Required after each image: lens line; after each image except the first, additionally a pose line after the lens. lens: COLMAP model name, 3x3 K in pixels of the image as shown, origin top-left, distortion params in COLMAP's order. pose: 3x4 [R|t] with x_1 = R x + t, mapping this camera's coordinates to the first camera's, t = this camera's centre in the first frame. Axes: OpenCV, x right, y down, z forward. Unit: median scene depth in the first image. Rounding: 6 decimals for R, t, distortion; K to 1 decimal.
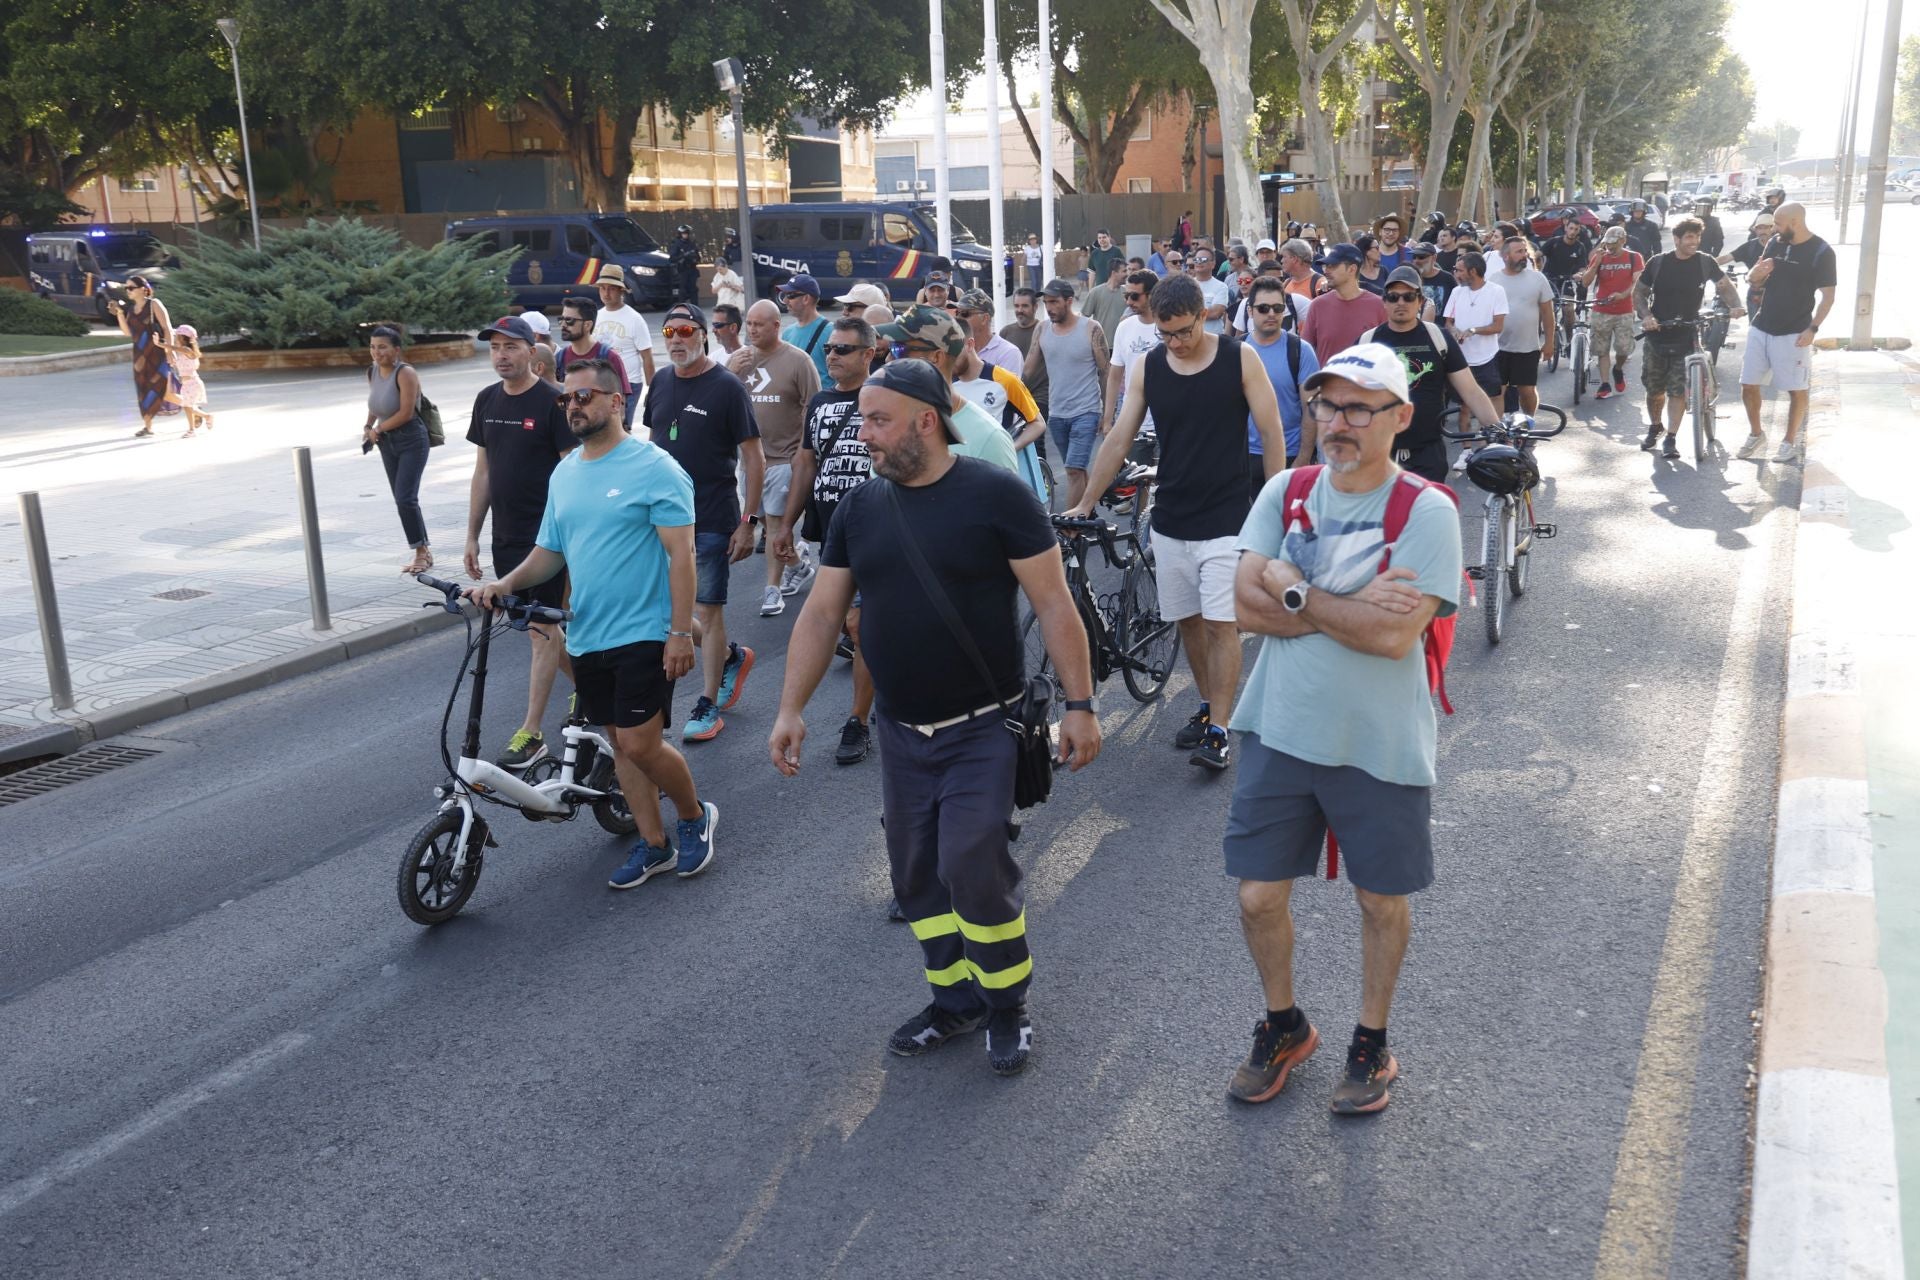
lens RADIAL K [[1734.3, 0, 954.3], [0, 1734.3, 640.0], [0, 0, 1]] dist [-0.017381, 0.106440]
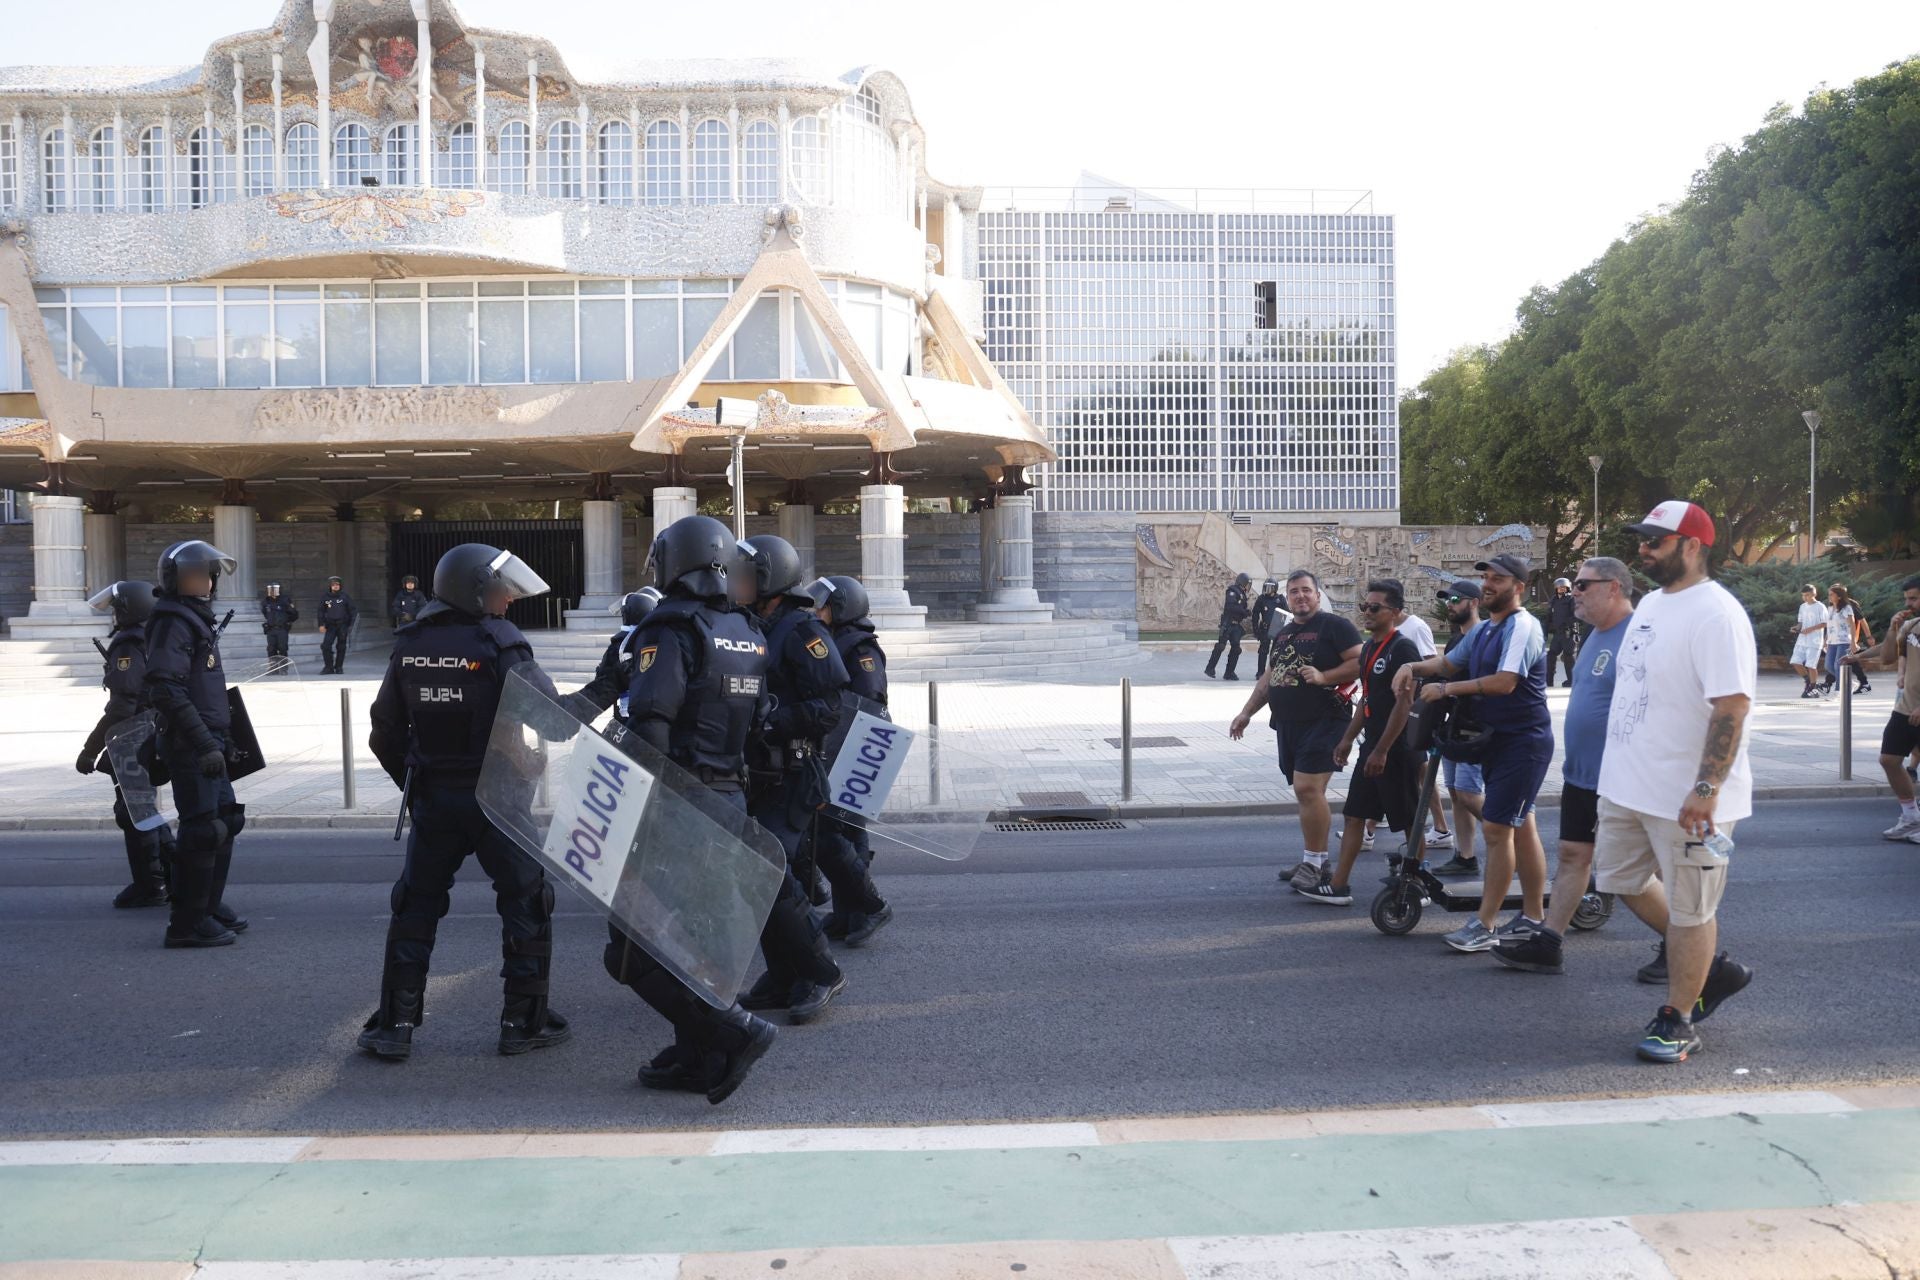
lens RADIAL K [[1316.4, 0, 955.8], [0, 1316.4, 639.9], [0, 0, 1]] dist [-0.094154, 0.066433]
pose [[0.478363, 0.053596, -0.876525, 0.102305], [-0.211820, 0.975707, -0.055940, -0.001422], [0.852233, 0.212425, 0.478094, 0.032159]]
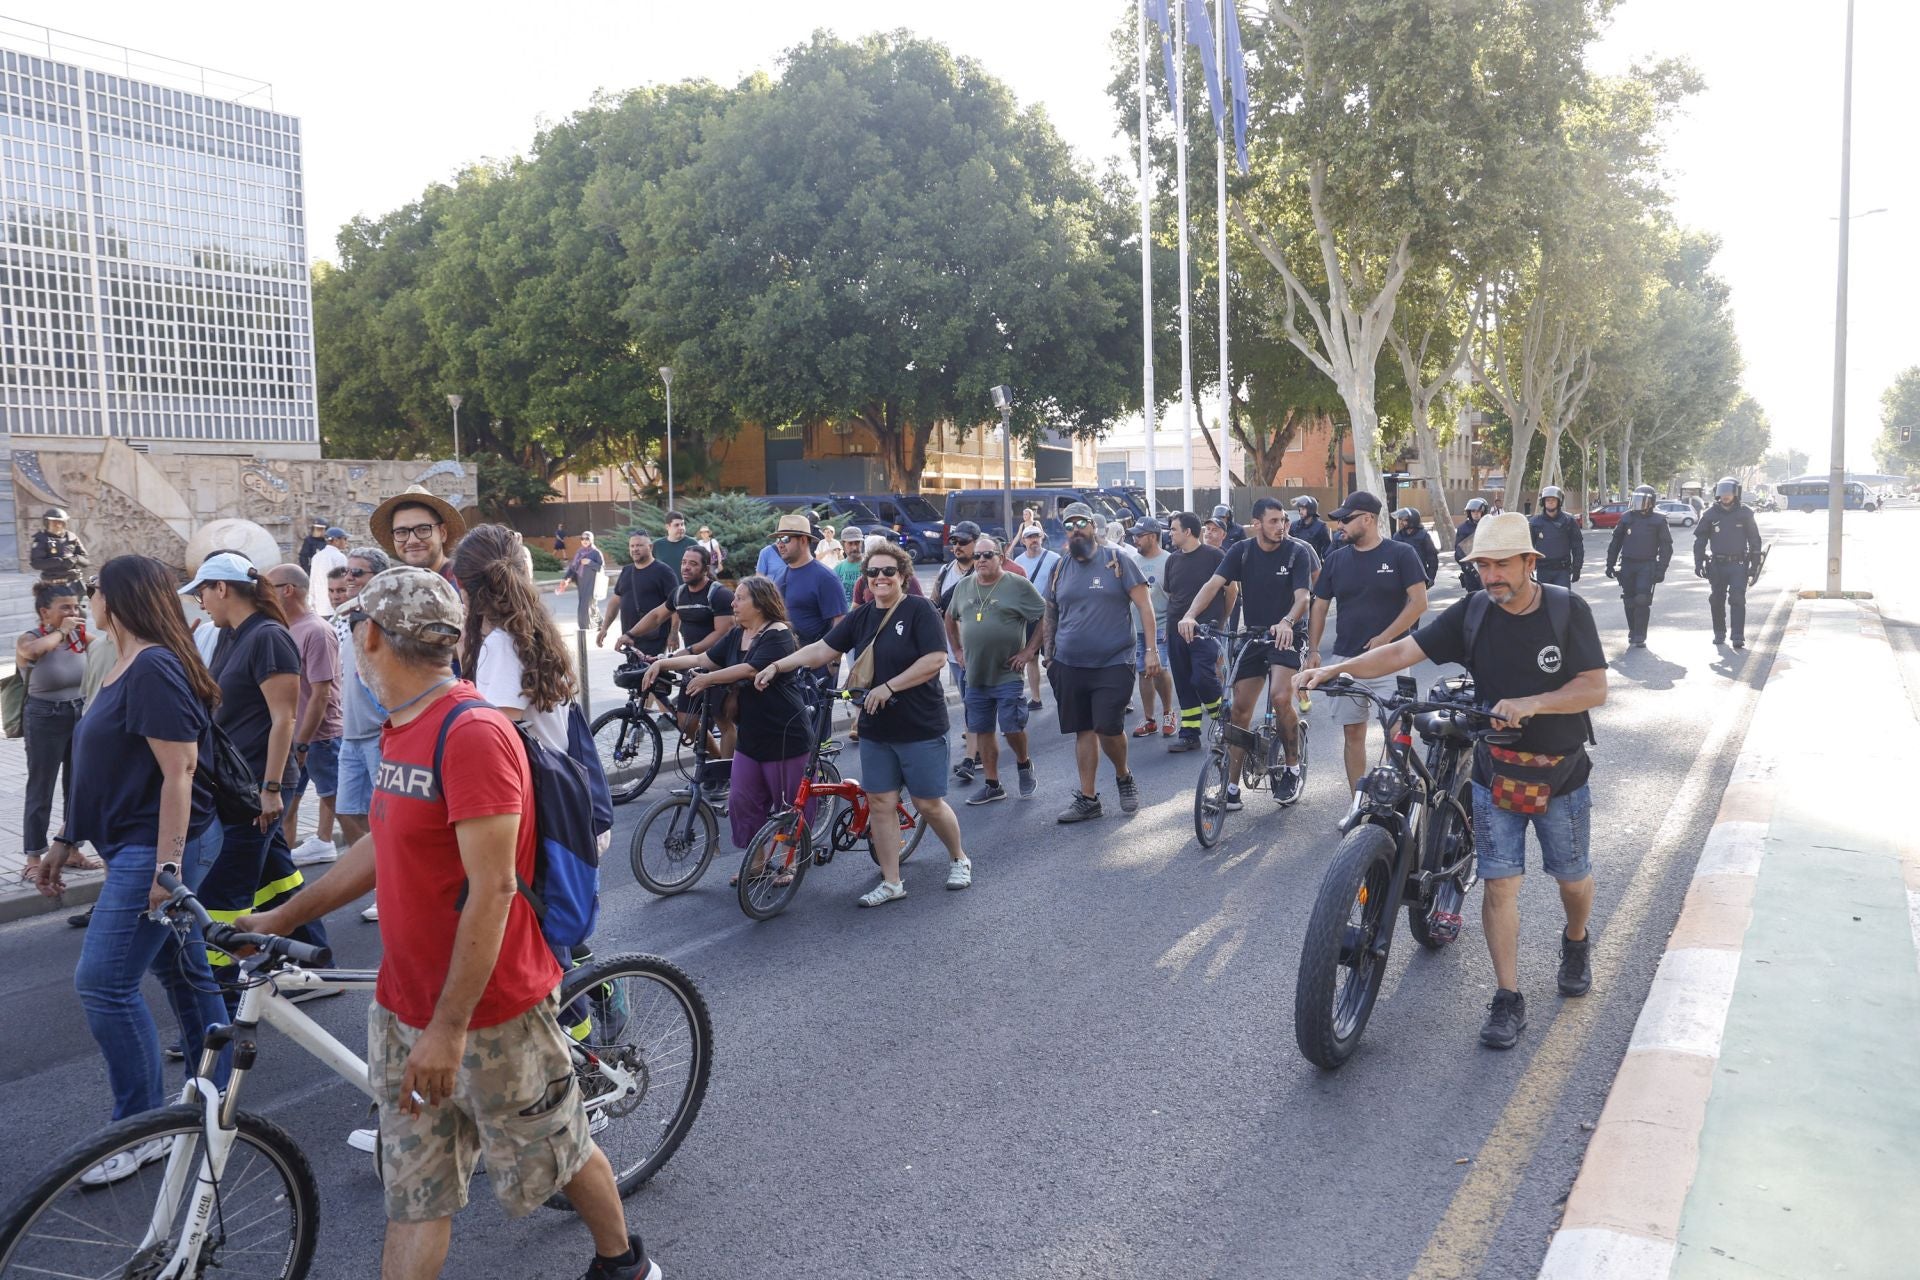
lens RADIAL K [[1316.4, 0, 955.8], [0, 1316.4, 639.9], [0, 0, 1]] dist [-0.094154, 0.066433]
pose [[0.988899, 0.025982, -0.146297, -0.001516], [-0.046055, 0.989701, -0.135543, 0.012865], [0.141269, 0.140776, 0.979911, -0.024618]]
